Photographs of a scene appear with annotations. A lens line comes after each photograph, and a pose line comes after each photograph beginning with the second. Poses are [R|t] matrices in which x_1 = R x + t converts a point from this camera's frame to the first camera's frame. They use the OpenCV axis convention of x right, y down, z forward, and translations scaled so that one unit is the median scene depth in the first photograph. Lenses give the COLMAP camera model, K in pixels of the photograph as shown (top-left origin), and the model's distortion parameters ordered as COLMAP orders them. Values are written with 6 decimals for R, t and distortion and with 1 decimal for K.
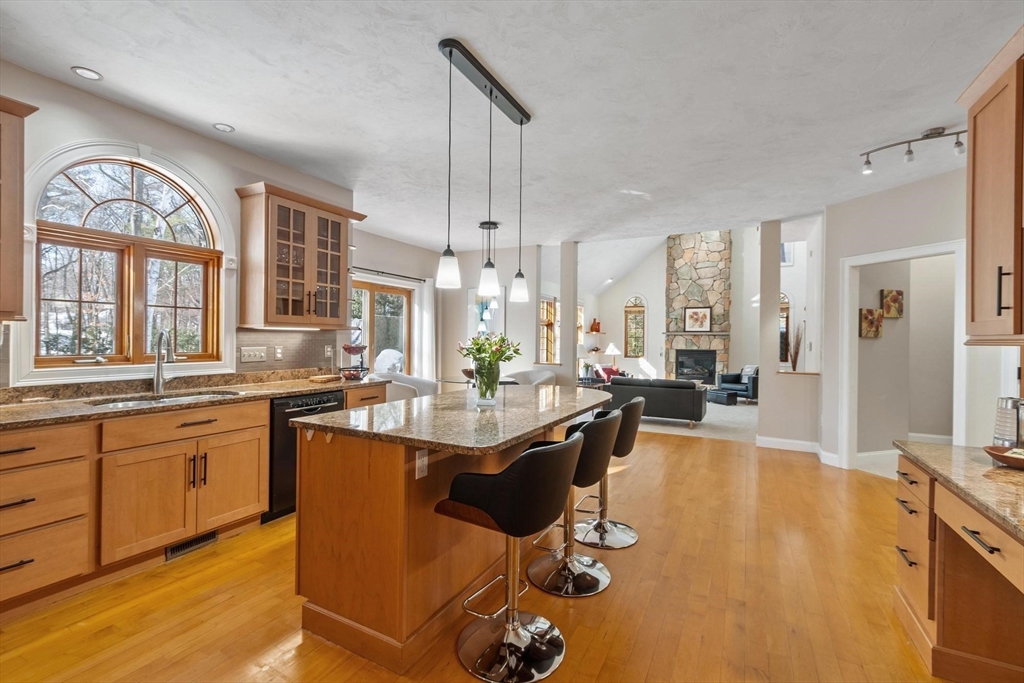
lens RADIAL K [[443.5, 0, 506.5], [0, 443.5, 341.9], [0, 0, 1]] dist [-0.002482, -0.000439]
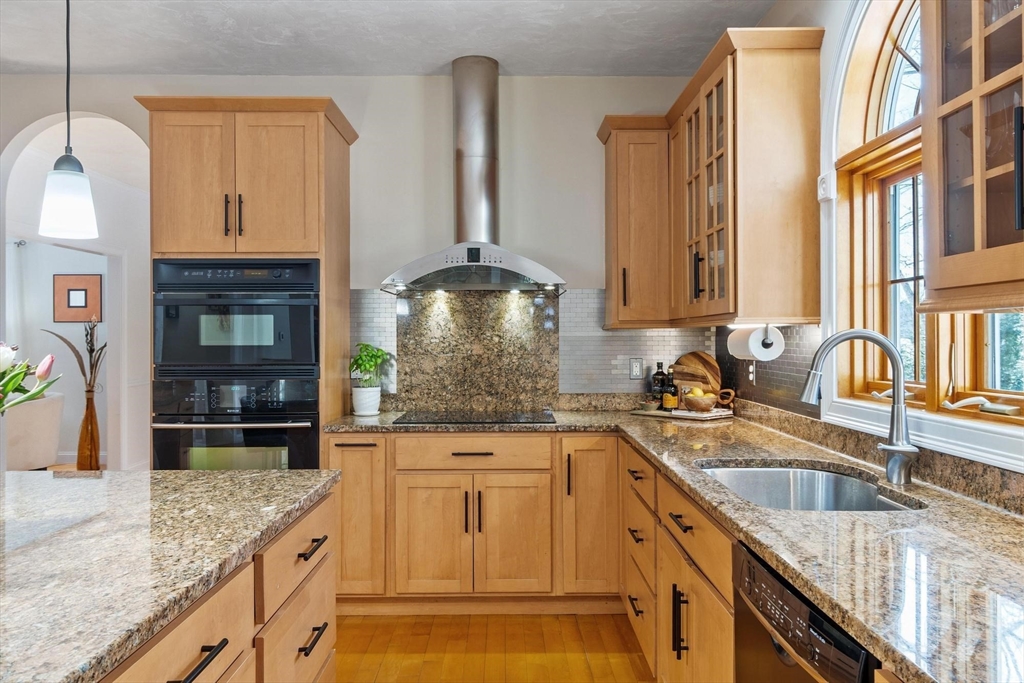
lens RADIAL K [[761.5, 0, 509.7], [0, 761.5, 337.7], [0, 0, 1]] dist [0.006466, 0.001647]
pose [[-0.875666, -0.007790, -0.482854, -0.091733], [-0.008470, 0.999964, -0.000771, -0.013184], [0.482843, 0.003414, -0.875700, 1.166282]]
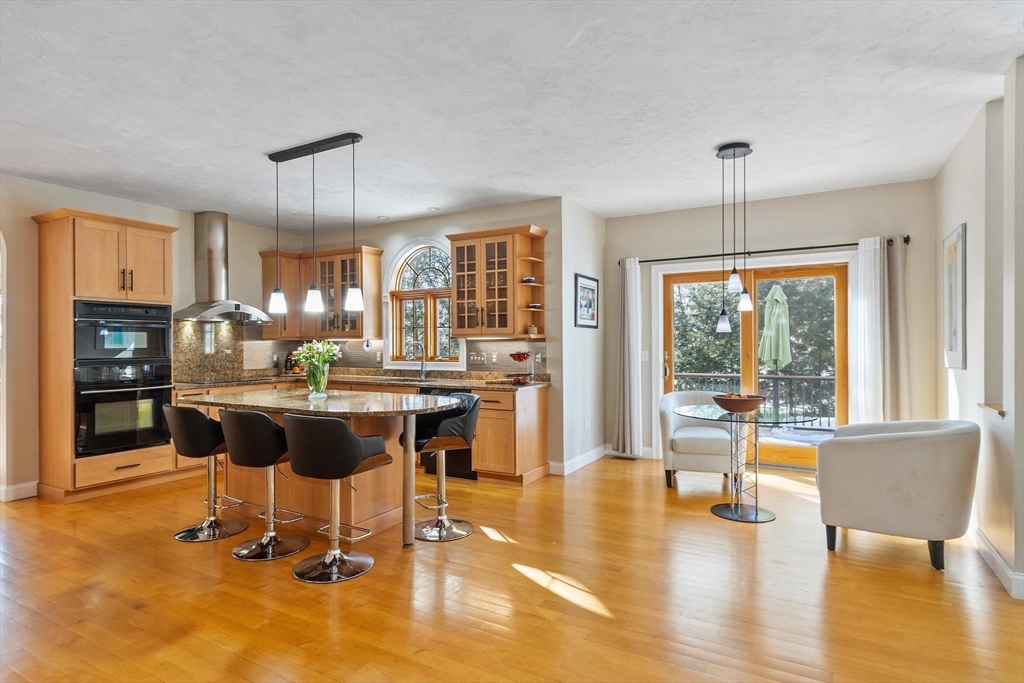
lens RADIAL K [[548.2, 0, 512.8], [0, 548.2, 343.6], [0, 0, 1]] dist [0.003829, 0.000059]
pose [[-0.025850, -0.009686, -0.999619, 1.058106], [-0.001846, 0.999952, -0.009641, -0.000530], [0.999664, 0.001596, -0.025866, 1.122934]]
